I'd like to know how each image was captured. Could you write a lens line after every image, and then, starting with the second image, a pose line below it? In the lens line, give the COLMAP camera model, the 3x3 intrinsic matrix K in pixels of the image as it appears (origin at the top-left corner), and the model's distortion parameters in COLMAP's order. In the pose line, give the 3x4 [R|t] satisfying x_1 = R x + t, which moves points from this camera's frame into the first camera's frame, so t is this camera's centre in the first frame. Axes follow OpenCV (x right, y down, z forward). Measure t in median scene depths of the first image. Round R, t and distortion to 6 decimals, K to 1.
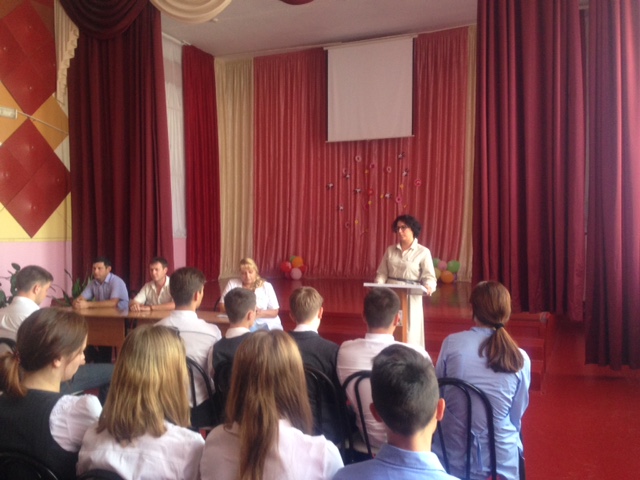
lens RADIAL K [[565.9, 0, 316.8], [0, 565.9, 241.9], [0, 0, 1]] dist [0.096401, -0.165212]
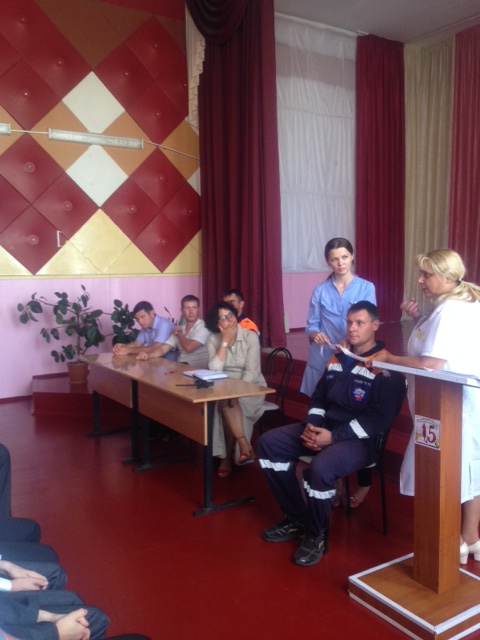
lens RADIAL K [[565.9, 0, 240.0], [0, 565.9, 320.0], [0, 0, 1]] dist [0.096401, -0.165212]
pose [[0.821092, 0.049064, -0.568683, 0.116626], [-0.000847, 0.996403, 0.084742, -0.006557], [0.570795, -0.069099, 0.818180, 0.198137]]
